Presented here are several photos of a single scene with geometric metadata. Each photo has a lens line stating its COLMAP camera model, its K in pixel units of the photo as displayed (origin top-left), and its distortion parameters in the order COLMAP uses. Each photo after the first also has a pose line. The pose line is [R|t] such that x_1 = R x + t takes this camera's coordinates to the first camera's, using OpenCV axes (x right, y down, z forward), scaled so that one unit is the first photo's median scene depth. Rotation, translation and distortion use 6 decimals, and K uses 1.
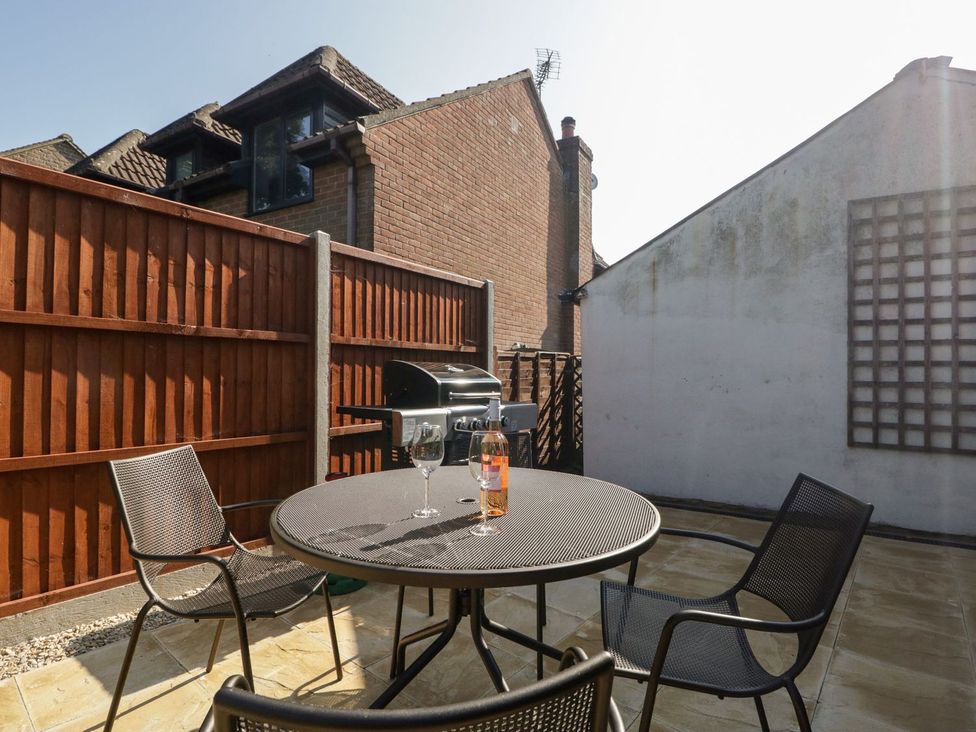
lens RADIAL K [[513.6, 0, 484.4], [0, 513.6, 360.9], [0, 0, 1]] dist [-0.005046, -0.001767]
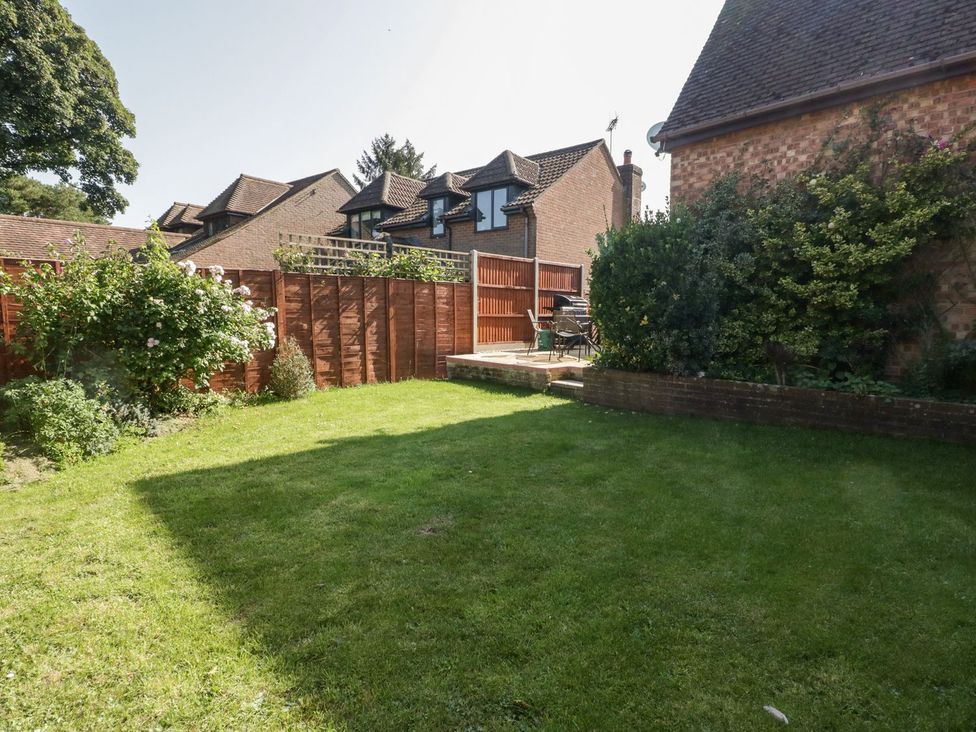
lens RADIAL K [[513.6, 0, 484.4], [0, 513.6, 360.9], [0, 0, 1]] dist [-0.005046, -0.001767]
pose [[0.988855, 0.012818, -0.148328, -0.084973], [0.005370, 0.992567, 0.121577, 0.011182], [0.148784, -0.121019, 0.981437, -1.593636]]
